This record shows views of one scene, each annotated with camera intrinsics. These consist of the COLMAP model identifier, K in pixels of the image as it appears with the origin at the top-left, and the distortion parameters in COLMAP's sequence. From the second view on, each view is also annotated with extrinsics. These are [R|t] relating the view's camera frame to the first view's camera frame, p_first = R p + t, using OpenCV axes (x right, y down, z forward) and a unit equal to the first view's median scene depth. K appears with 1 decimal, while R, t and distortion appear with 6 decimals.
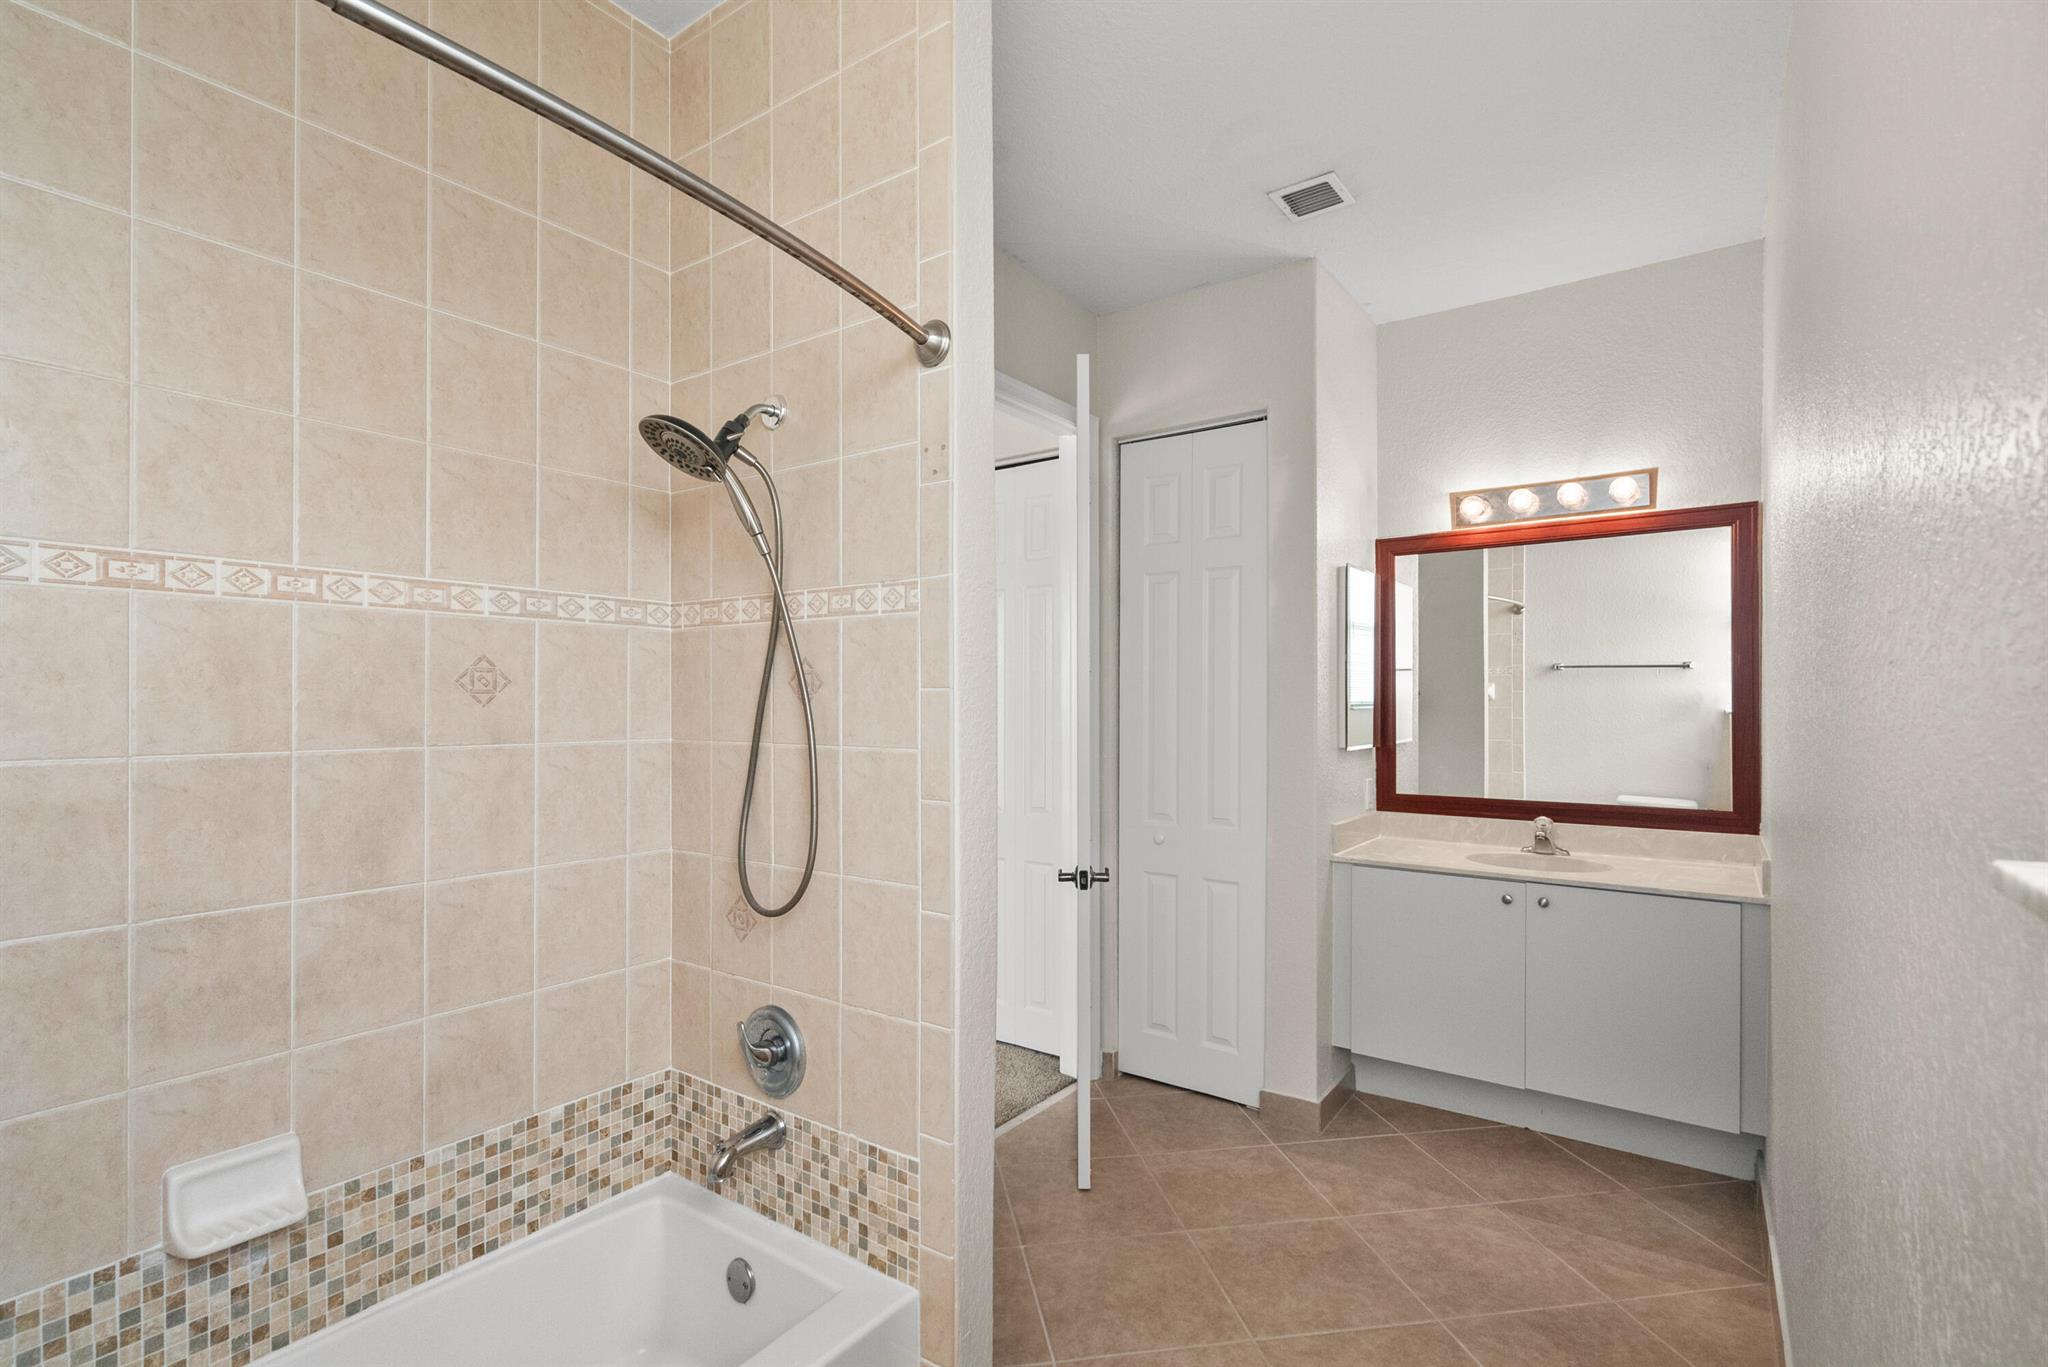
lens RADIAL K [[950.0, 0, 1023.2], [0, 950.0, 695.1], [0, 0, 1]] dist [-0.002759, 0.000066]
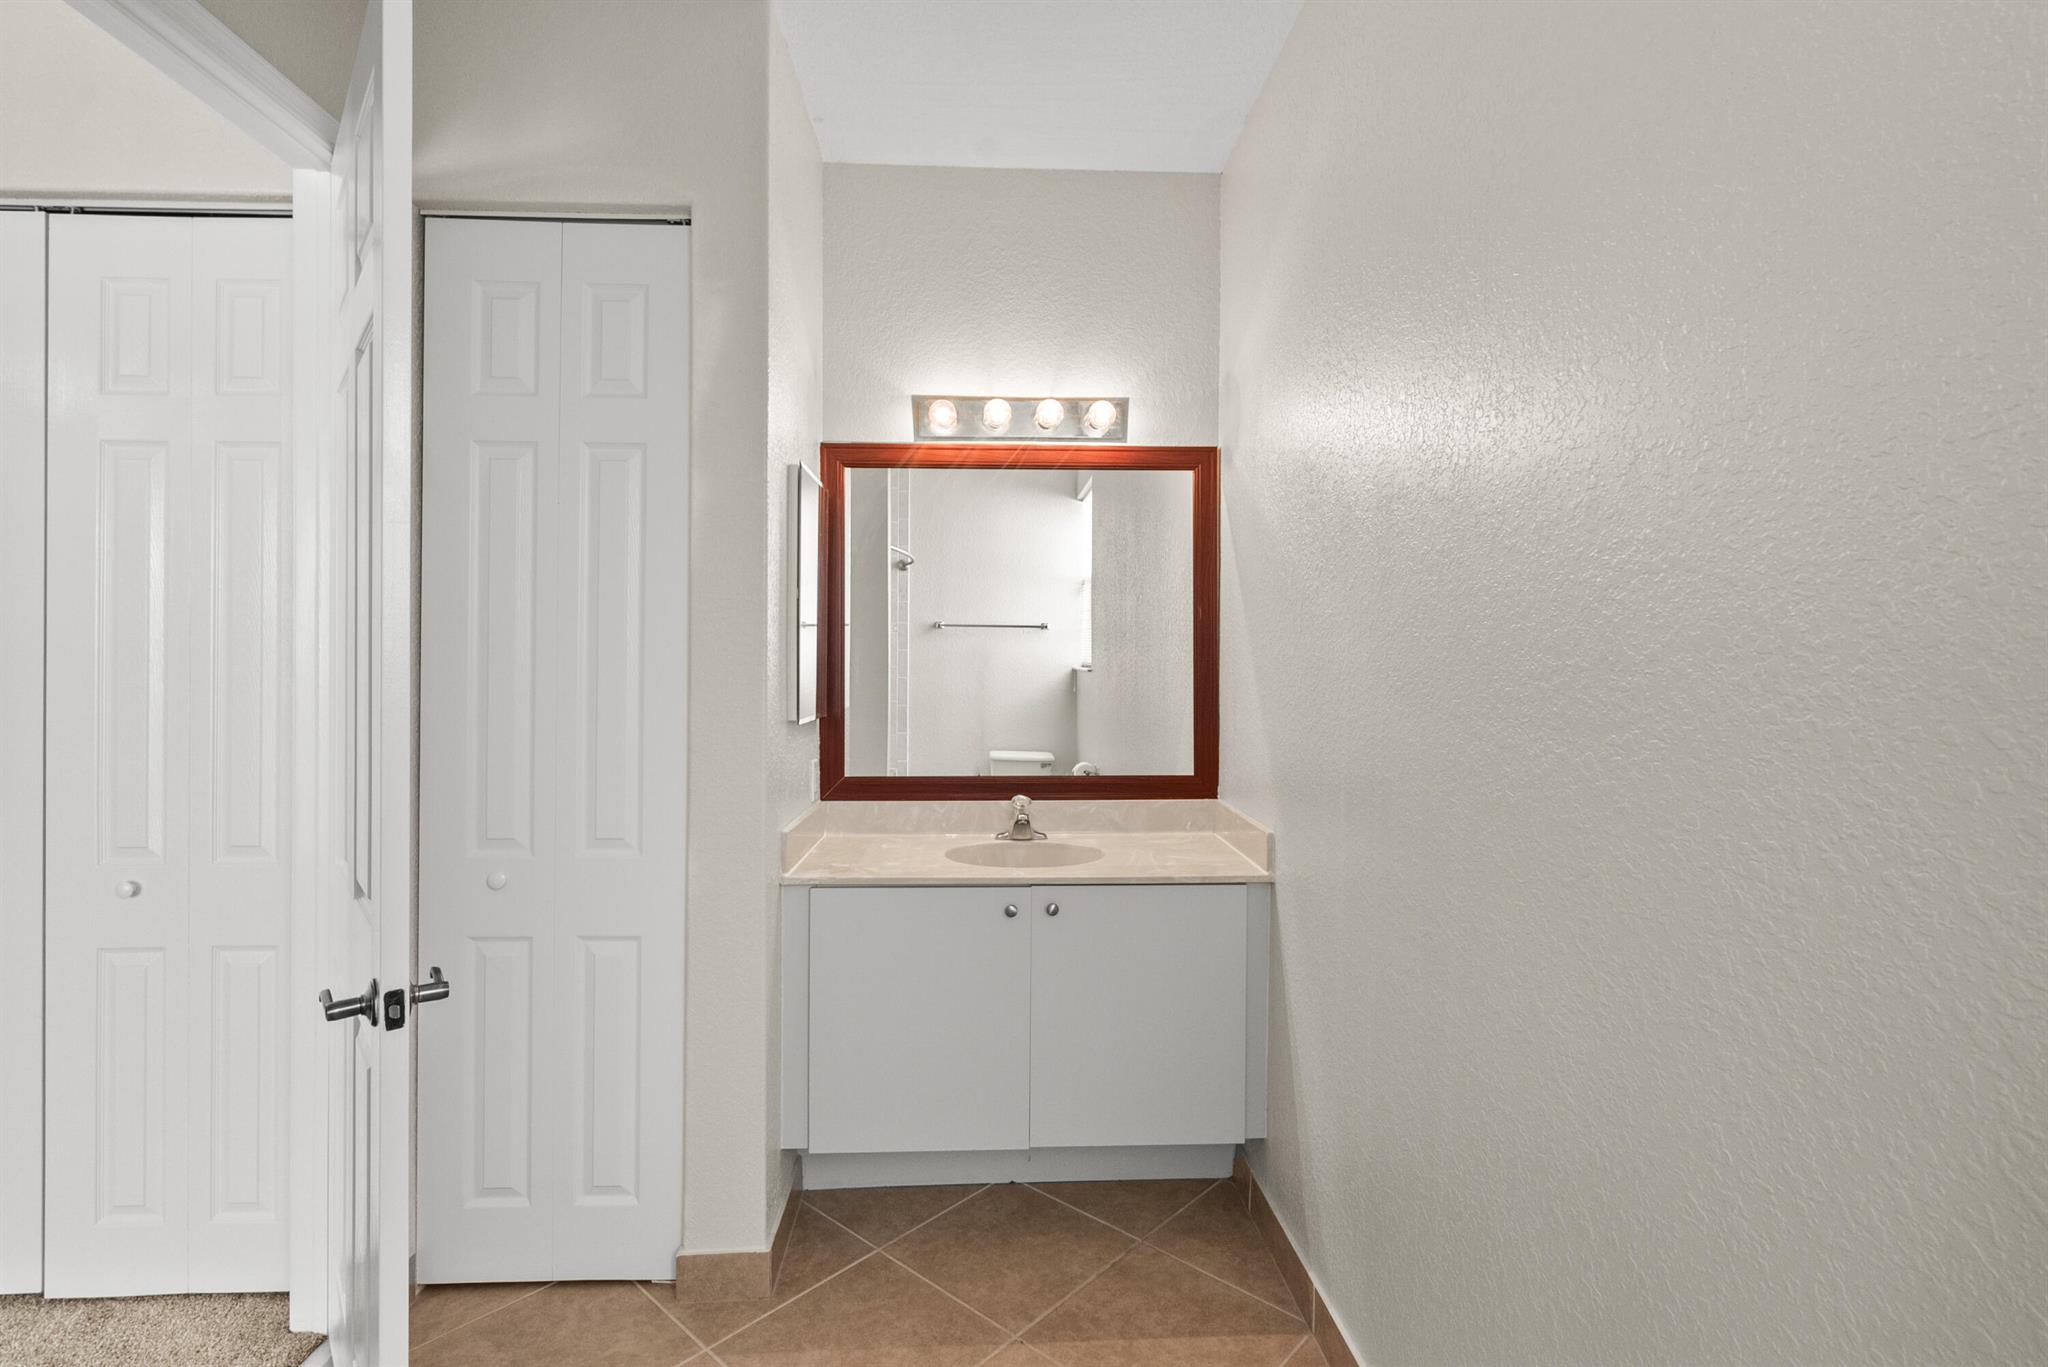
lens RADIAL K [[946.6, 0, 1025.1], [0, 946.6, 661.8], [0, 0, 1]] dist [-0.001122, 0.000667]
pose [[0.779915, 0.002834, 0.625879, 0.030000], [-0.007492, 0.999960, 0.004807, 0.006697], [-0.625840, -0.008438, 0.779906, 0.349048]]
